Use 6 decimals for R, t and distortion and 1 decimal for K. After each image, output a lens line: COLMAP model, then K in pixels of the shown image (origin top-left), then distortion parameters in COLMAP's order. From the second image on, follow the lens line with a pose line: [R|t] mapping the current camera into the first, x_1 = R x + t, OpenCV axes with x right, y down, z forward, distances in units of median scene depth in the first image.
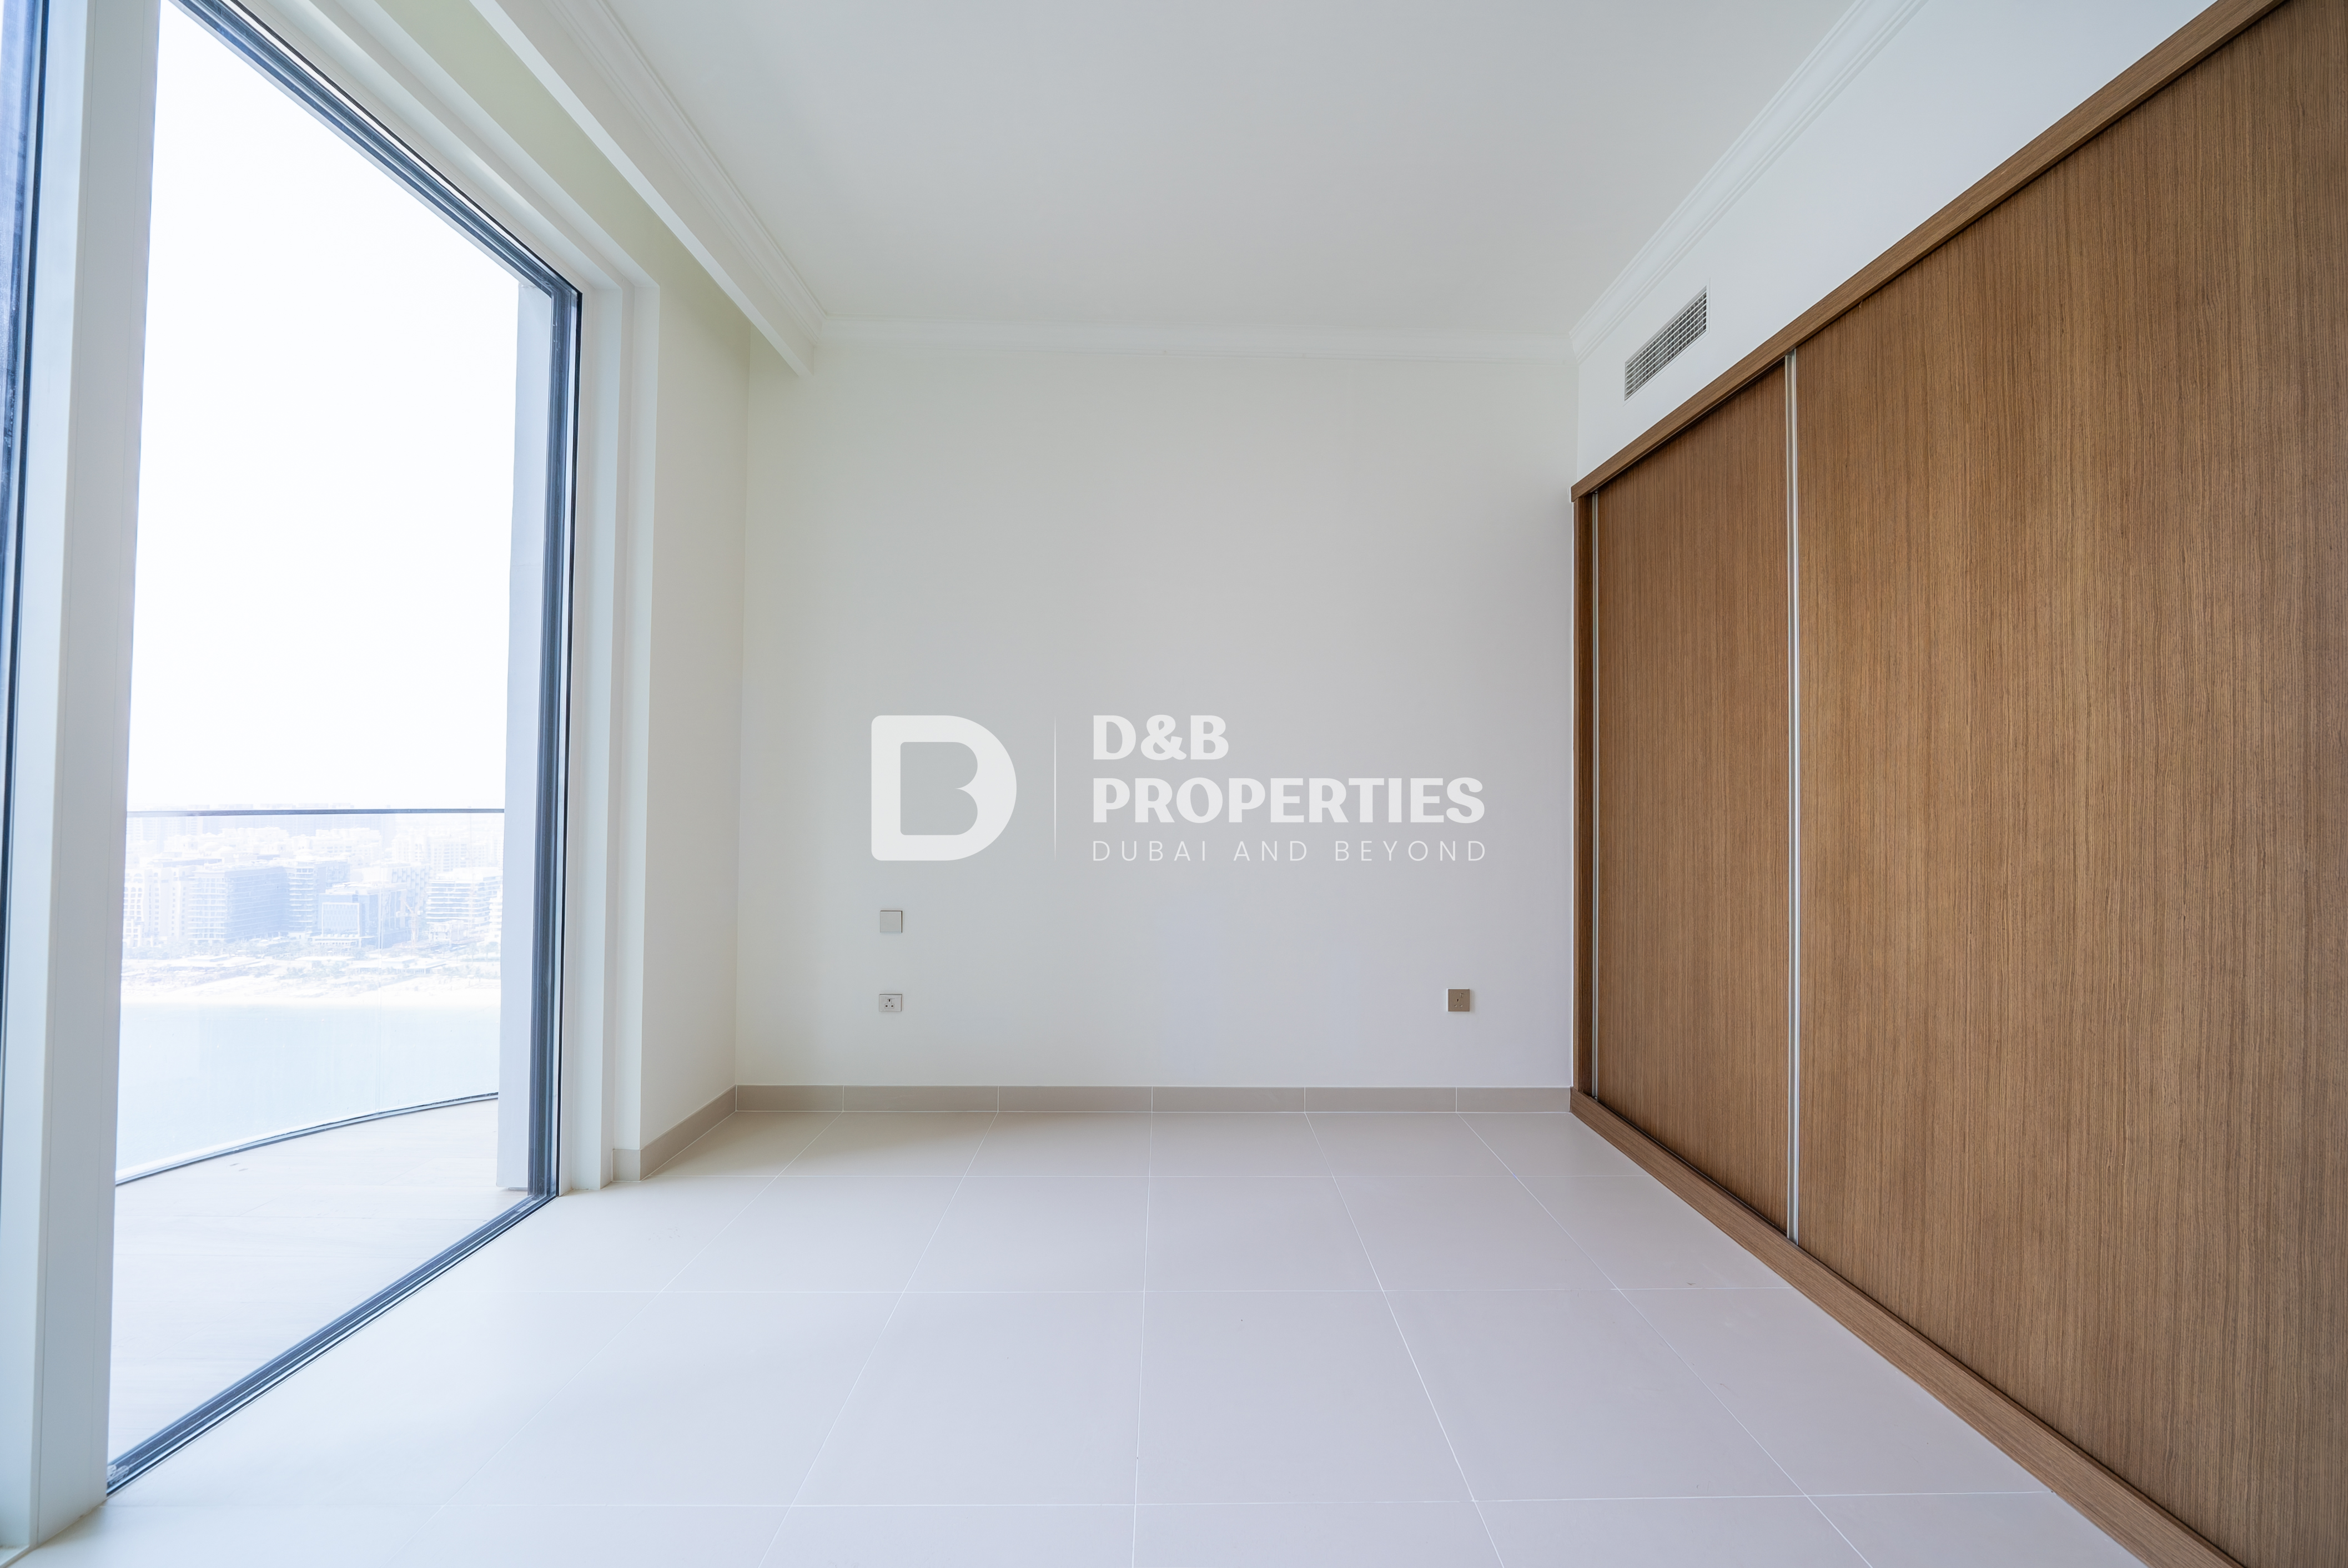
lens RADIAL K [[835.5, 0, 1177.0], [0, 835.5, 778.4], [0, 0, 1]] dist [-0.005115, 0.000452]
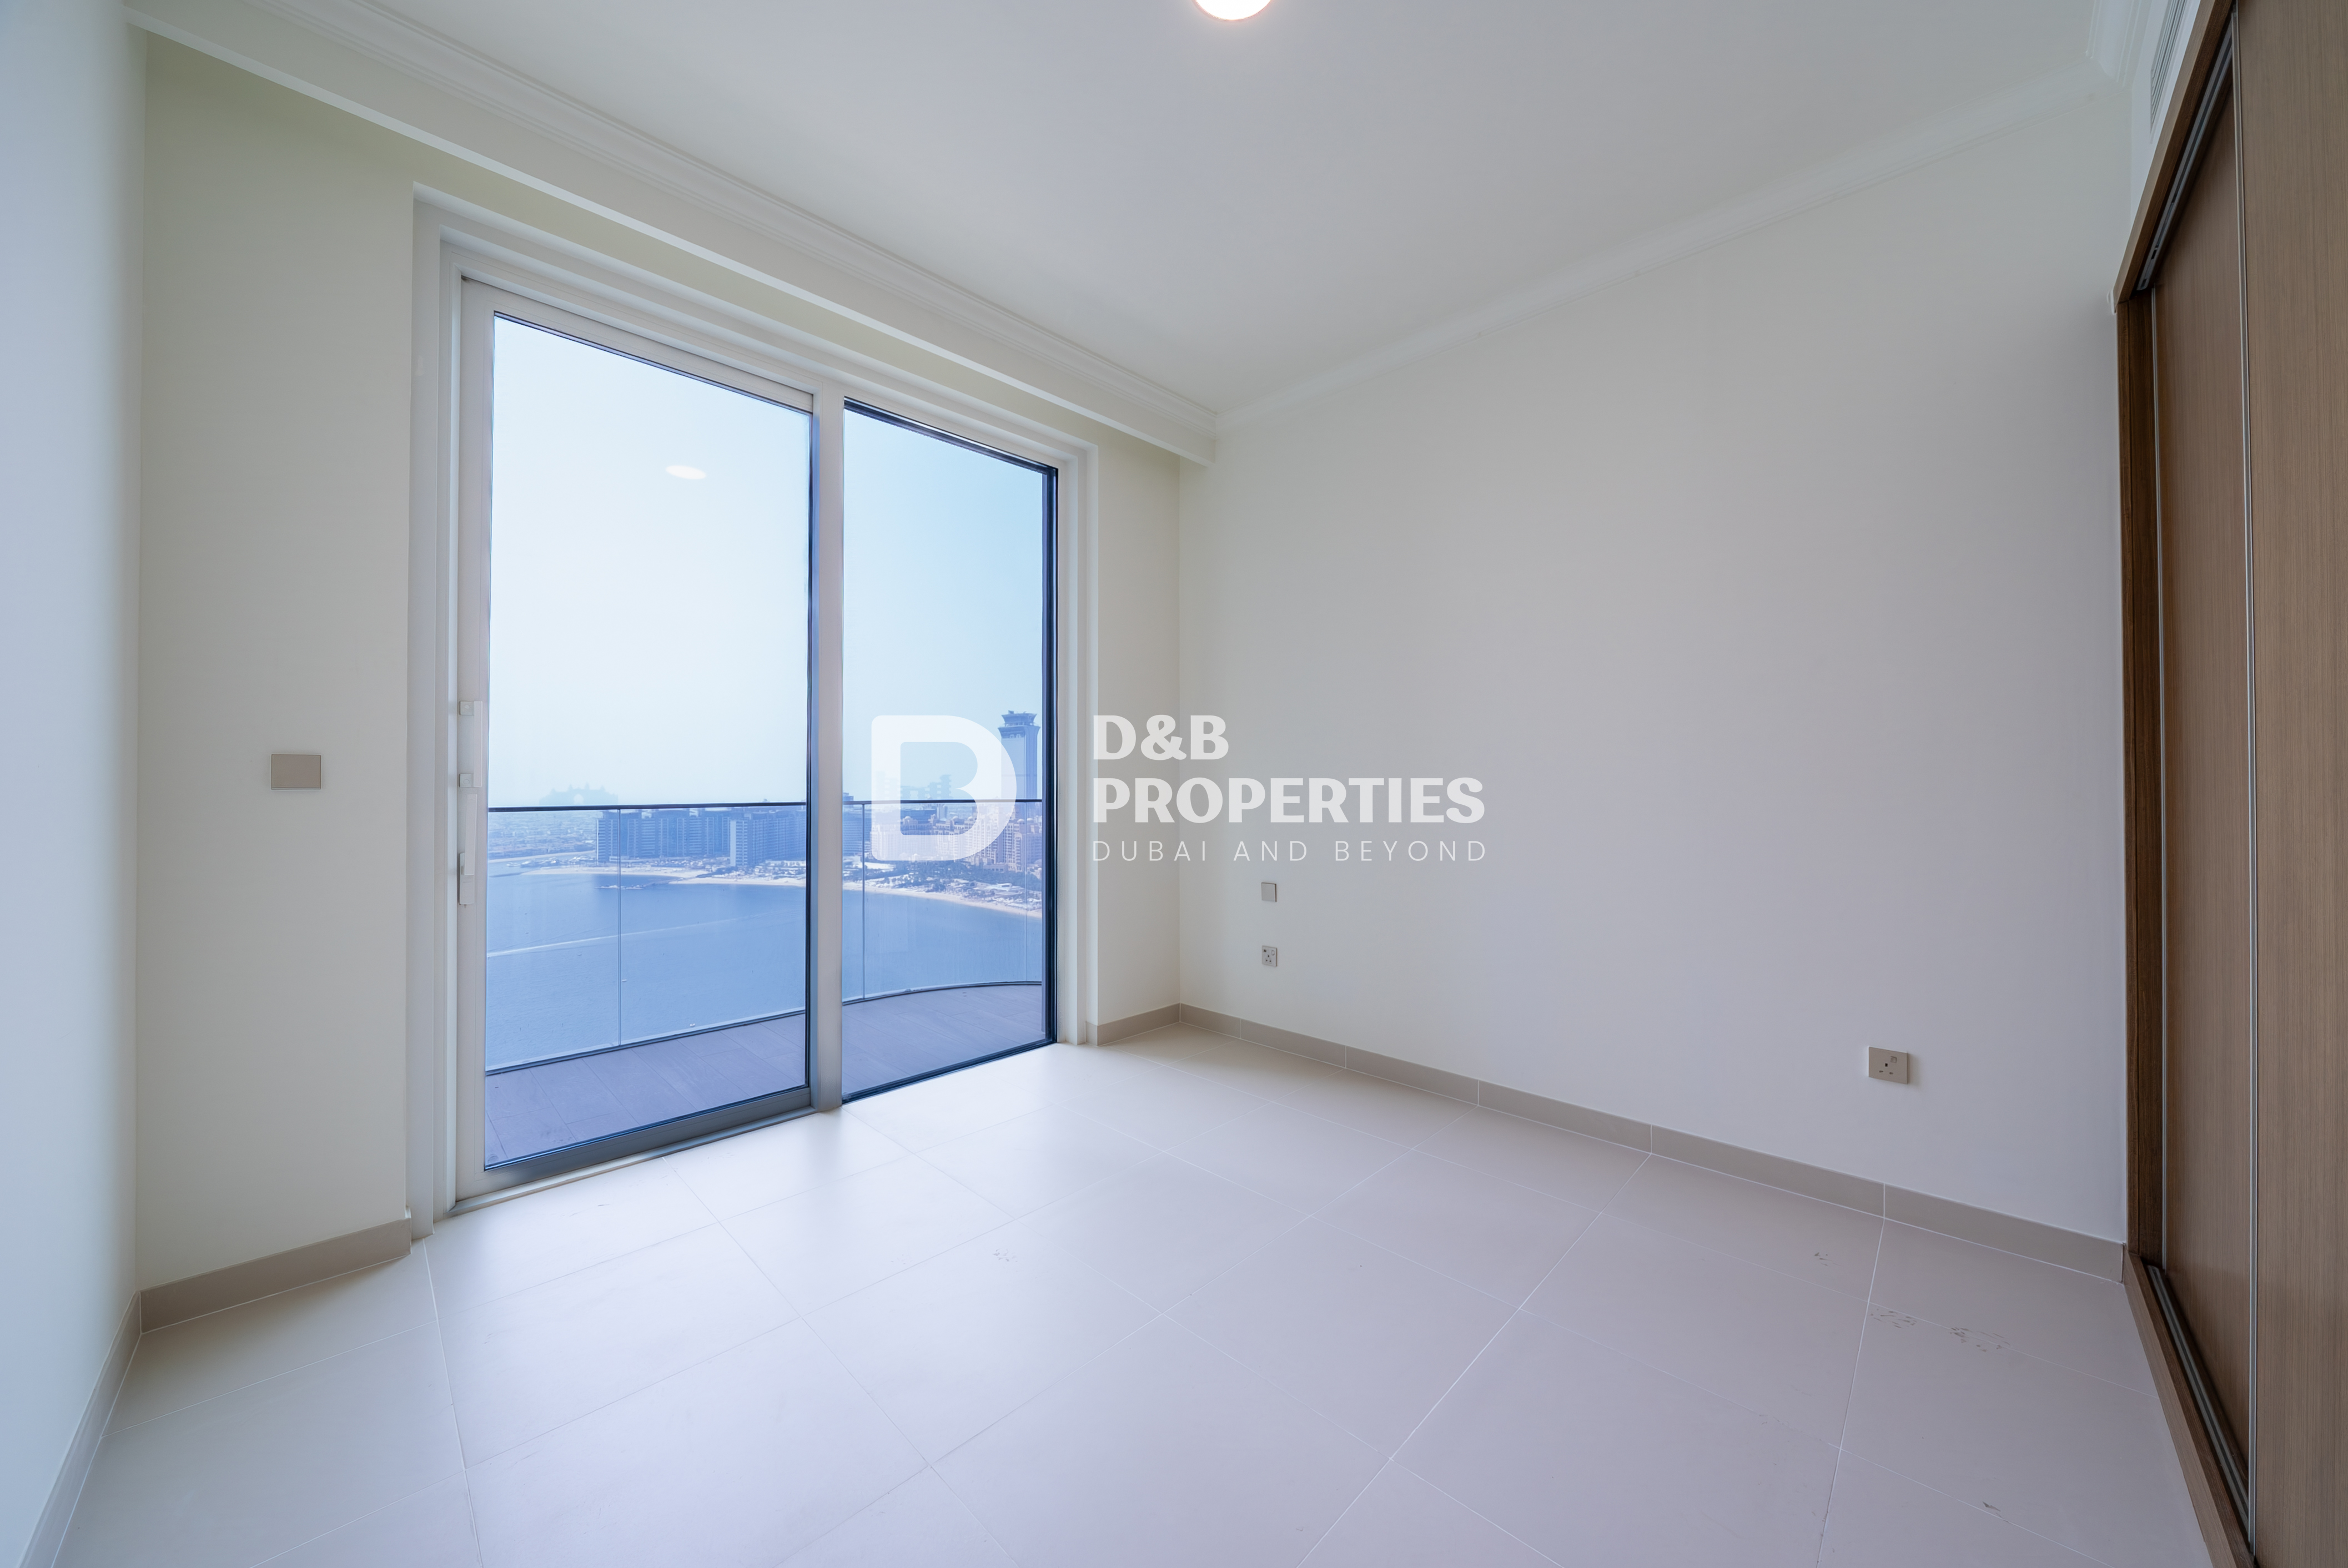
lens RADIAL K [[835.5, 0, 1145.6], [0, 835.5, 773.2], [0, 0, 1]] dist [-0.005115, 0.000452]
pose [[0.680659, -0.020271, -0.732320, 0.603364], [0.018734, 0.999772, -0.010261, 0.010675], [0.732361, -0.006735, 0.680883, 0.054153]]
